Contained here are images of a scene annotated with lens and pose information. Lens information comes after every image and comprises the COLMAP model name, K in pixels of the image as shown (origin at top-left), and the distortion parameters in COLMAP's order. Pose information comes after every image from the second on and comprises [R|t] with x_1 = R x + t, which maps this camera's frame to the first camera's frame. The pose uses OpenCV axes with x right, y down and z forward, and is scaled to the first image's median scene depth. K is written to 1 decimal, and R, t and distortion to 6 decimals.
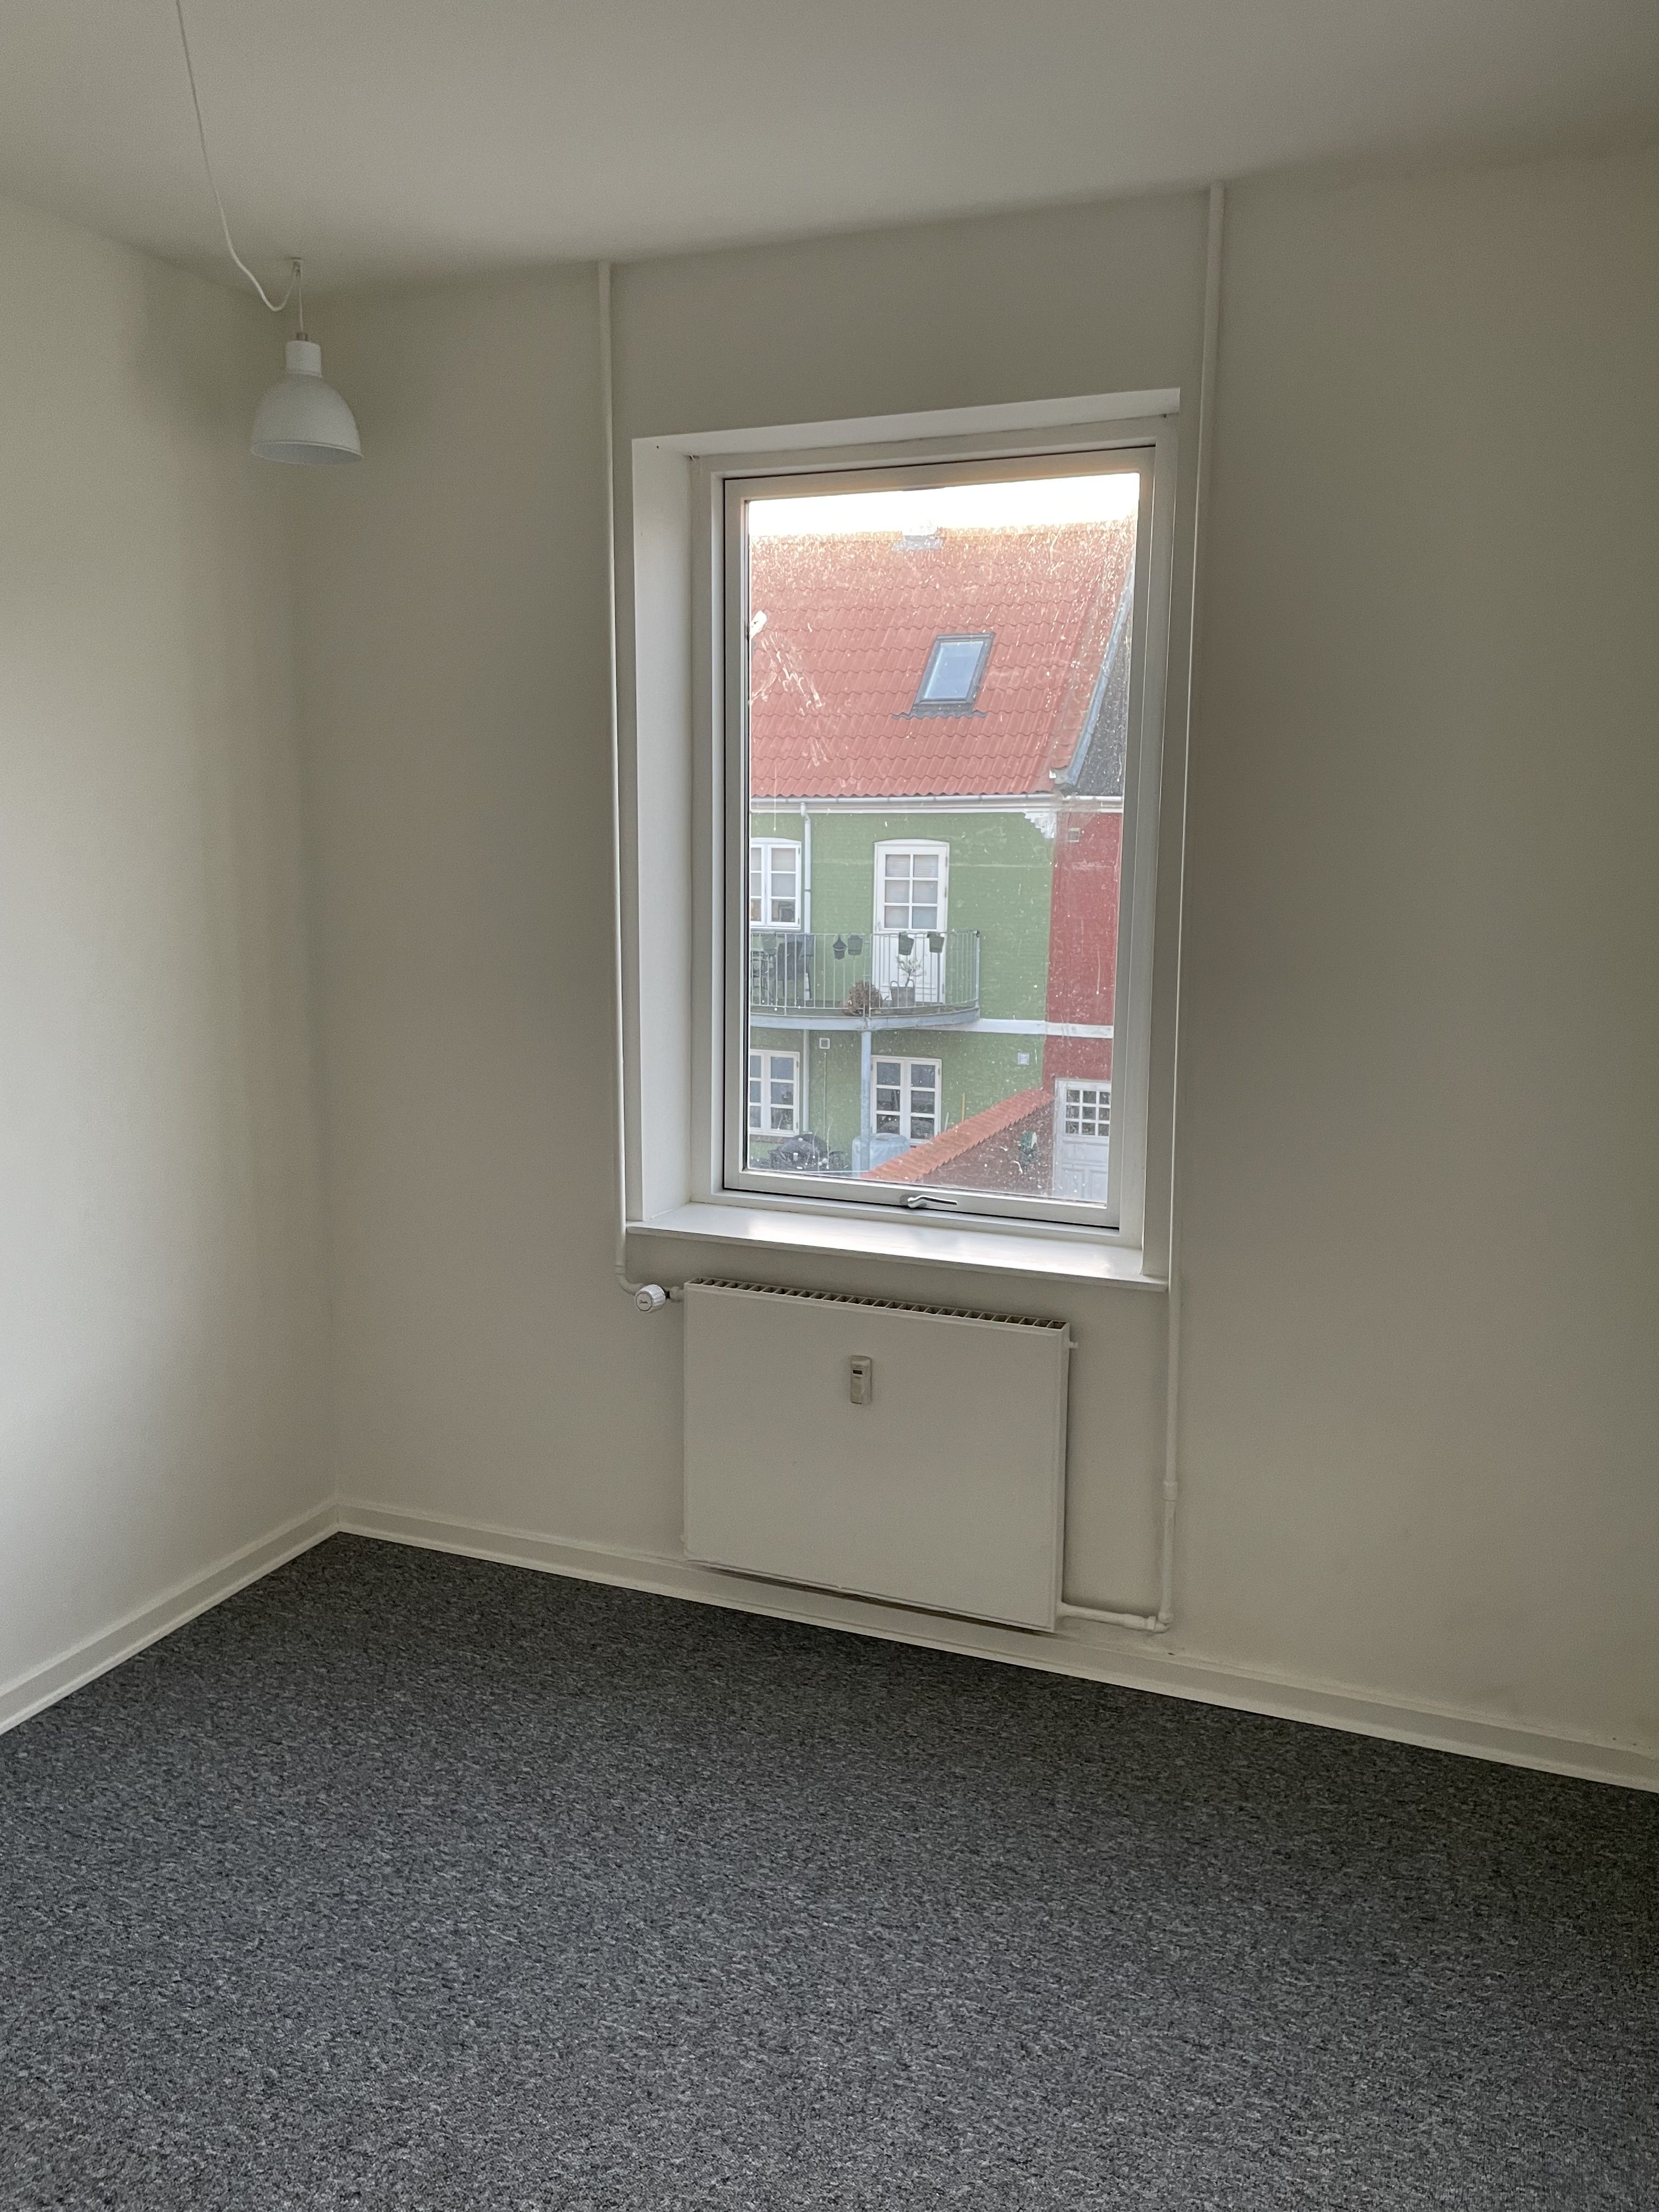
lens RADIAL K [[1732.3, 0, 829.5], [0, 1732.3, 1106.0], [0, 0, 1]] dist [0.088123, -0.110733]
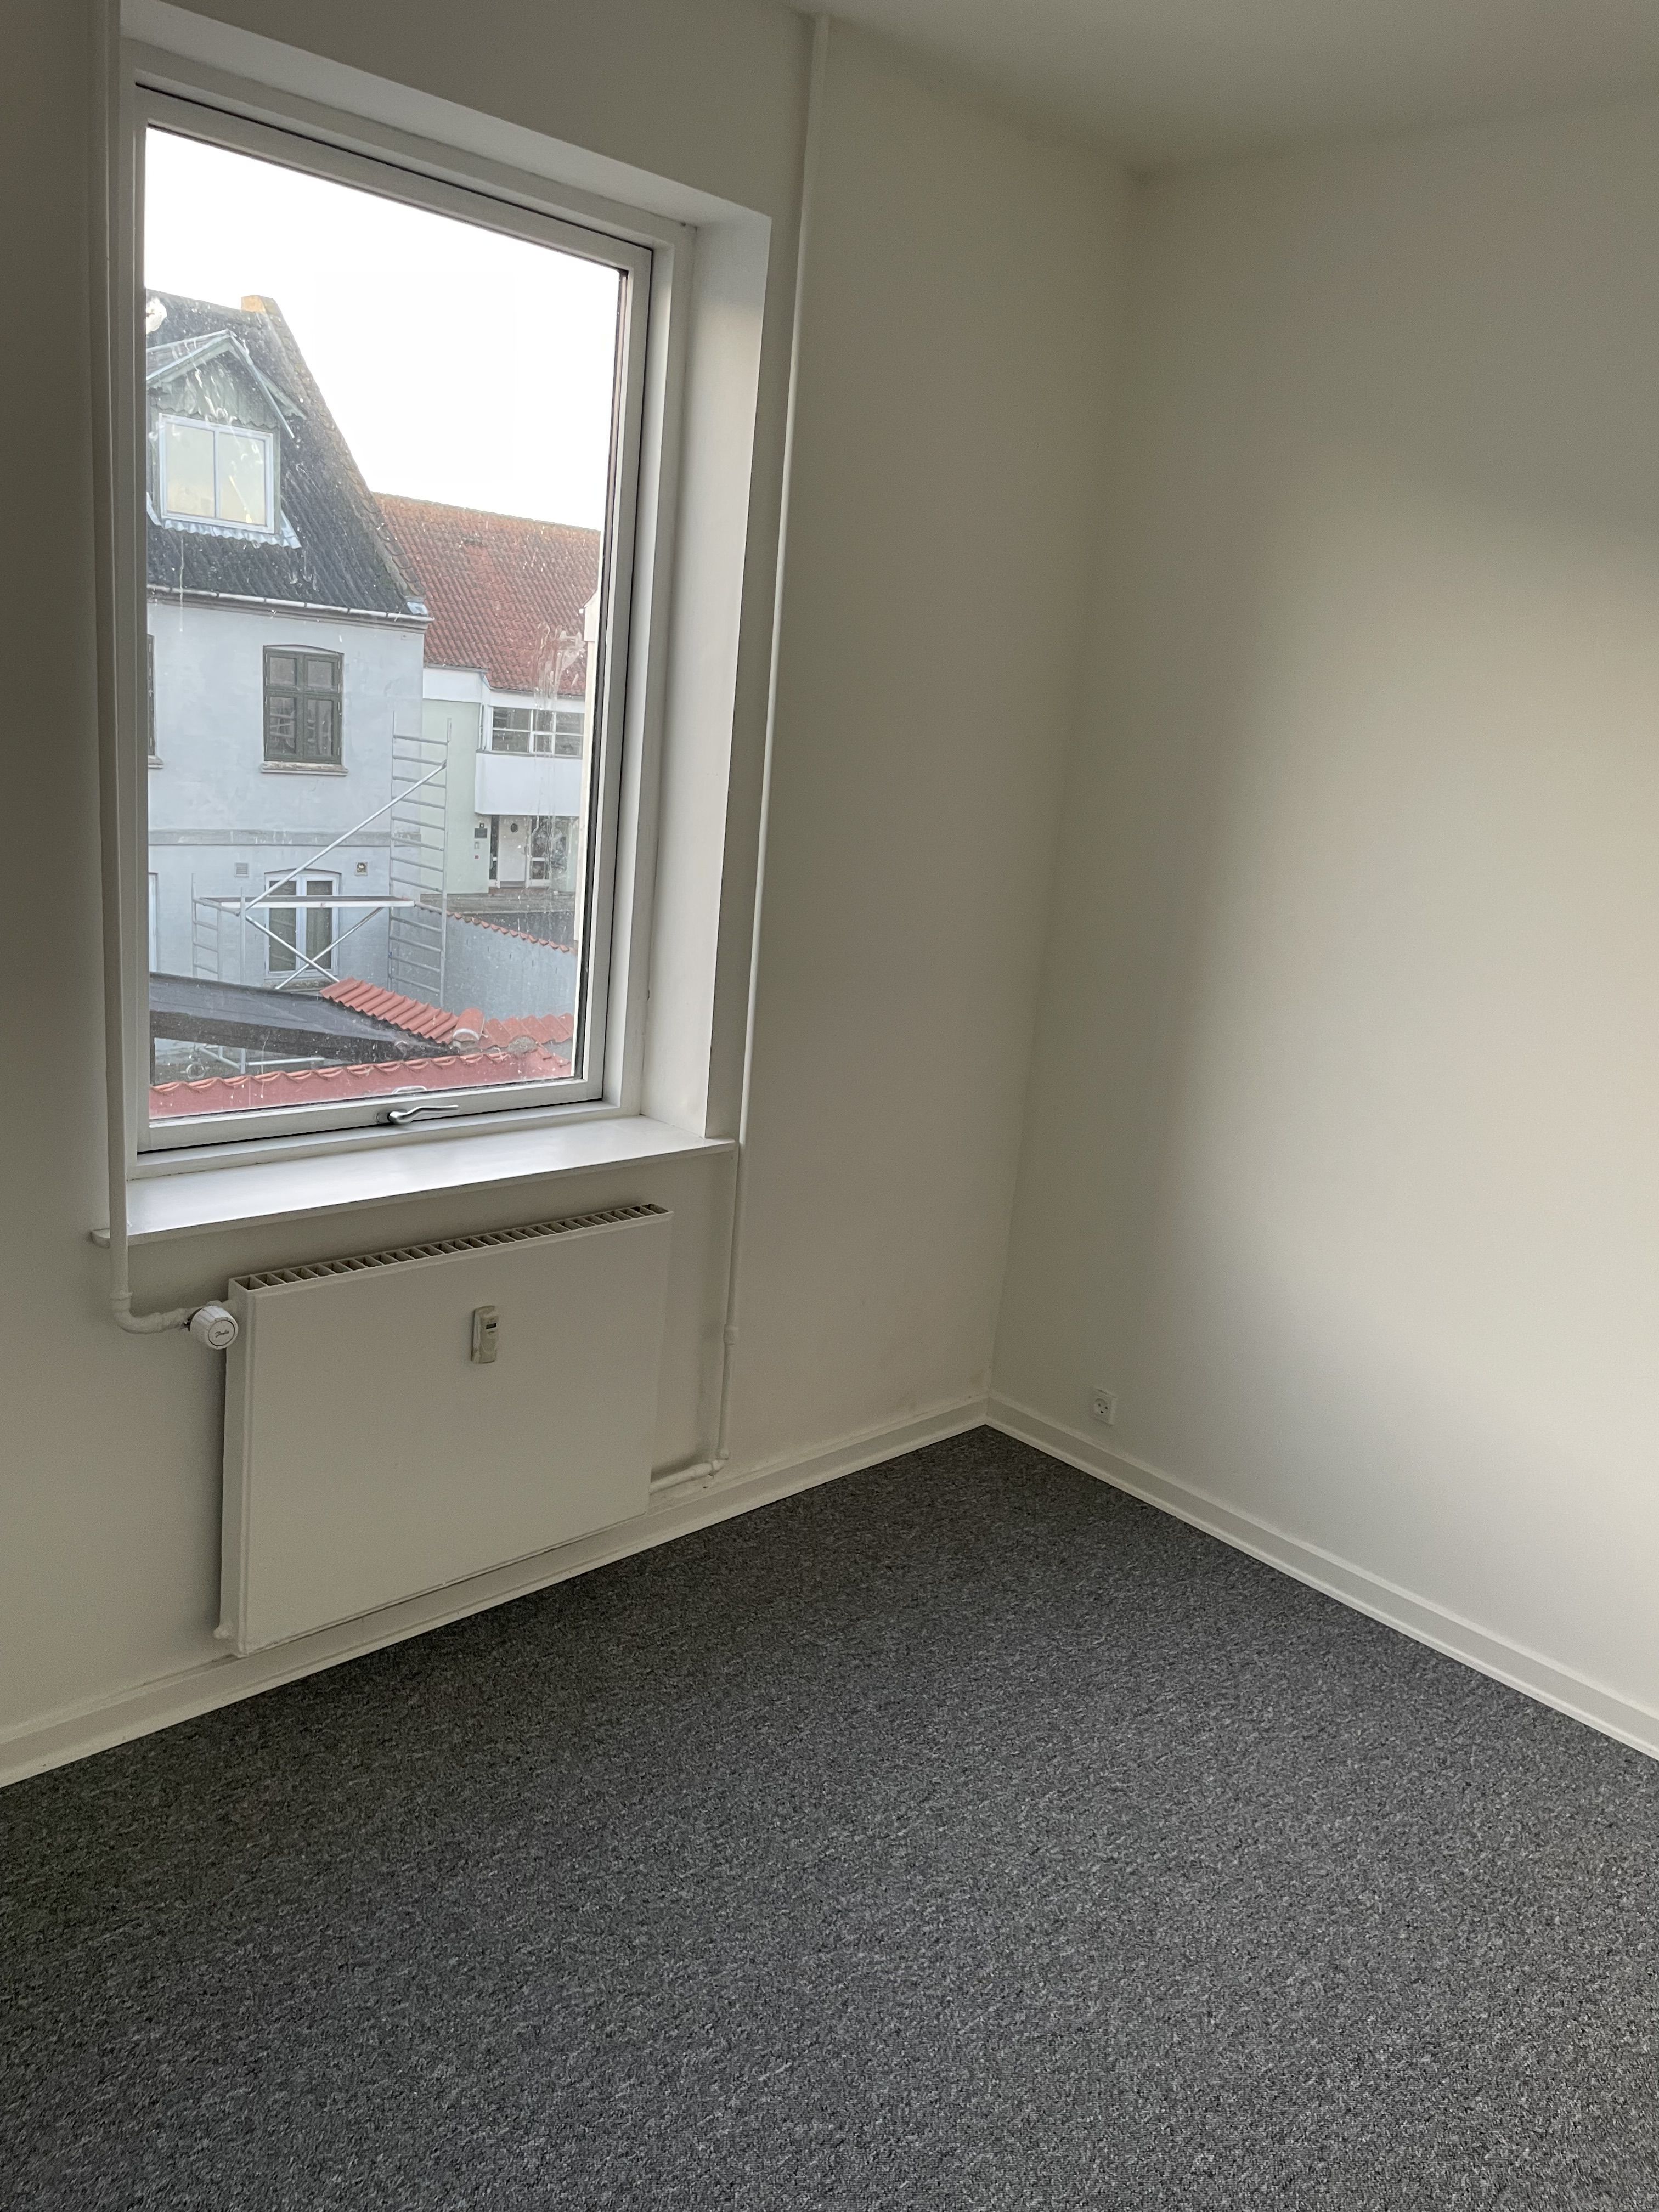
lens RADIAL K [[1732.3, 0, 829.5], [0, 1732.3, 1106.0], [0, 0, 1]] dist [0.088123, -0.110733]
pose [[0.367876, -0.194213, 0.909367, -0.693552], [0.048712, 0.980628, 0.189726, -0.106402], [-0.928598, -0.025499, 0.370210, 0.561828]]
